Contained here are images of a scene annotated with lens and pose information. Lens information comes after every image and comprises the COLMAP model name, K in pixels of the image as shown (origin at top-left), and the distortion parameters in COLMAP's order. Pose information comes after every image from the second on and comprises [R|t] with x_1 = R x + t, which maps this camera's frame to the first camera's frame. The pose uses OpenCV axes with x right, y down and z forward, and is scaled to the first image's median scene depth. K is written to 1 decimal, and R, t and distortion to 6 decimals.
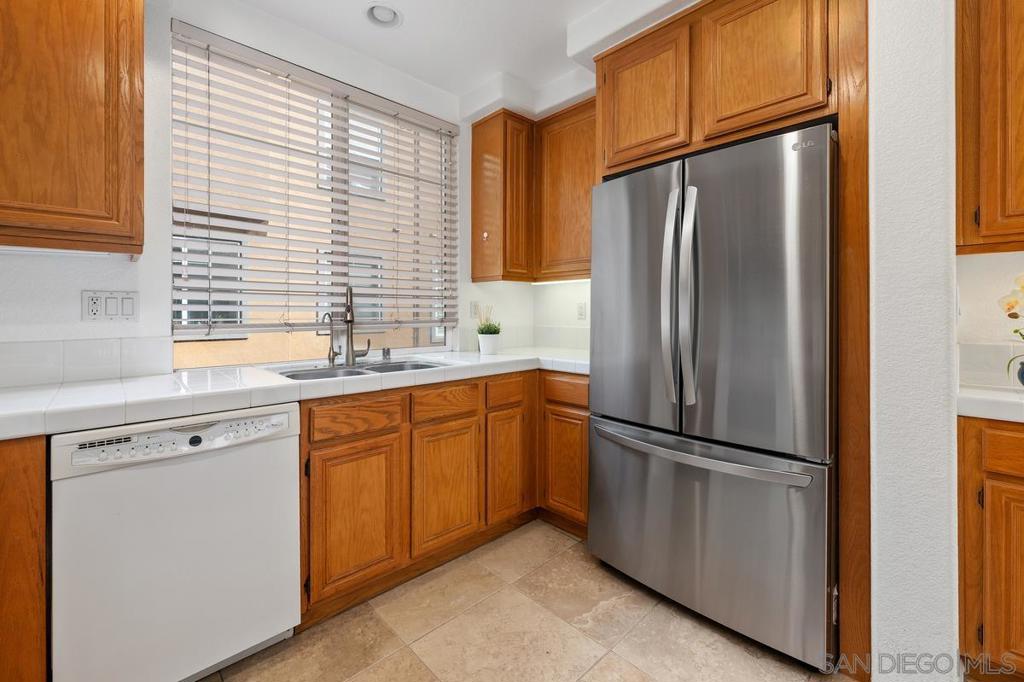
lens RADIAL K [[421.7, 0, 510.9], [0, 421.7, 317.4], [0, 0, 1]] dist [0.001070, -0.000017]
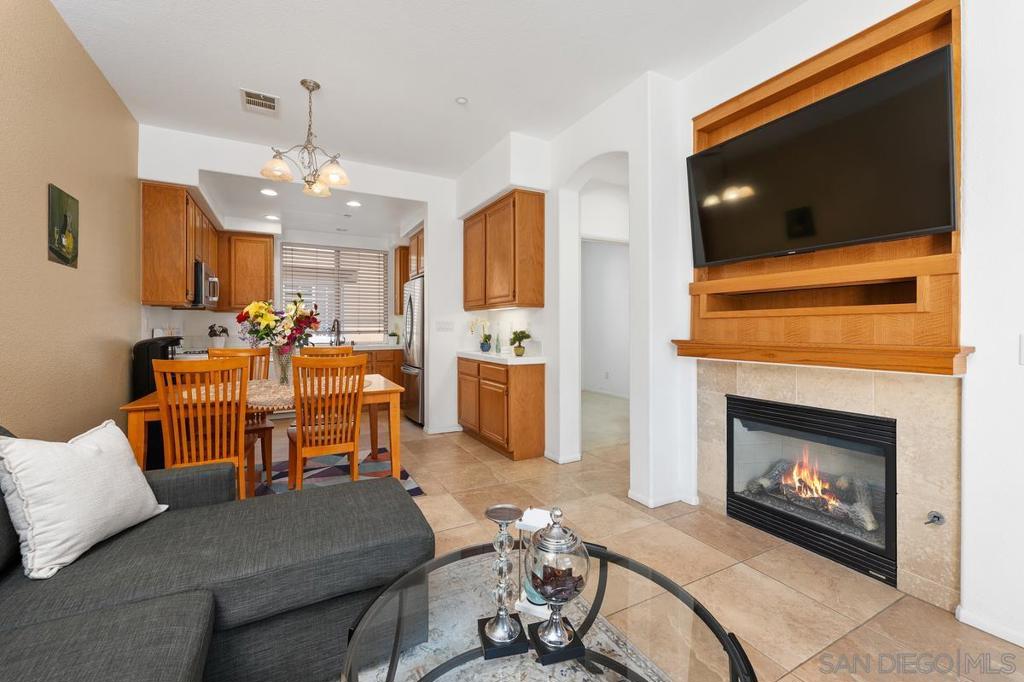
lens RADIAL K [[421.7, 0, 508.1], [0, 421.7, 330.5], [0, 0, 1]] dist [0.001070, -0.000017]
pose [[0.963122, -0.001231, -0.269060, 1.911226], [0.000909, 0.999999, -0.001320, 0.012191], [0.269062, 0.001026, 0.963122, -1.828203]]
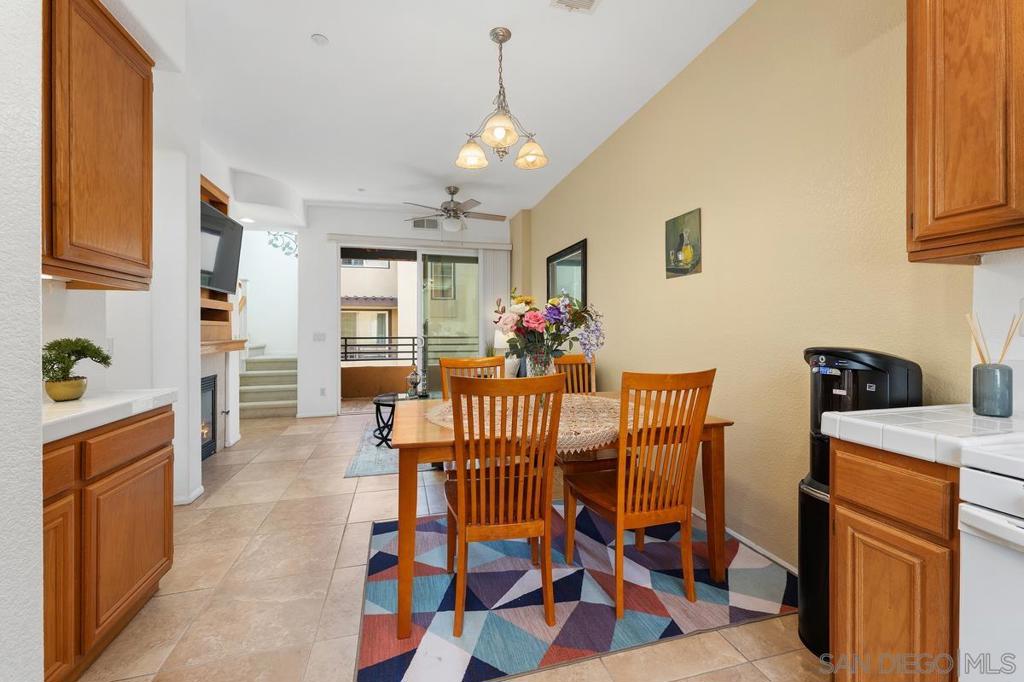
lens RADIAL K [[421.7, 0, 511.9], [0, 421.7, 332.9], [0, 0, 1]] dist [0.001070, -0.000017]
pose [[-0.879456, 0.001679, 0.475977, -0.017325], [0.007304, 0.999924, 0.009968, -0.006692], [-0.475924, 0.012243, -0.879401, 0.812314]]
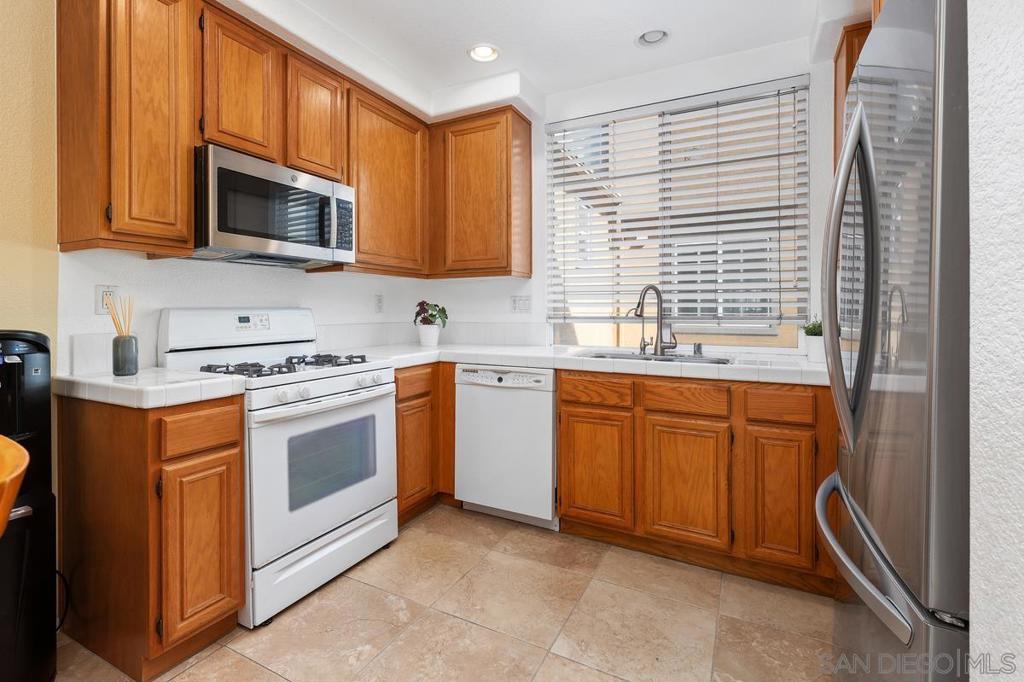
lens RADIAL K [[459.7, 0, 500.7], [0, 459.7, 311.8], [0, 0, 1]] dist [-0.001783, 0.000611]
pose [[0.326314, 0.006202, -0.945241, 0.818632], [-0.008545, 0.999957, 0.003611, -0.003573], [0.945223, 0.006899, 0.326353, 0.263425]]
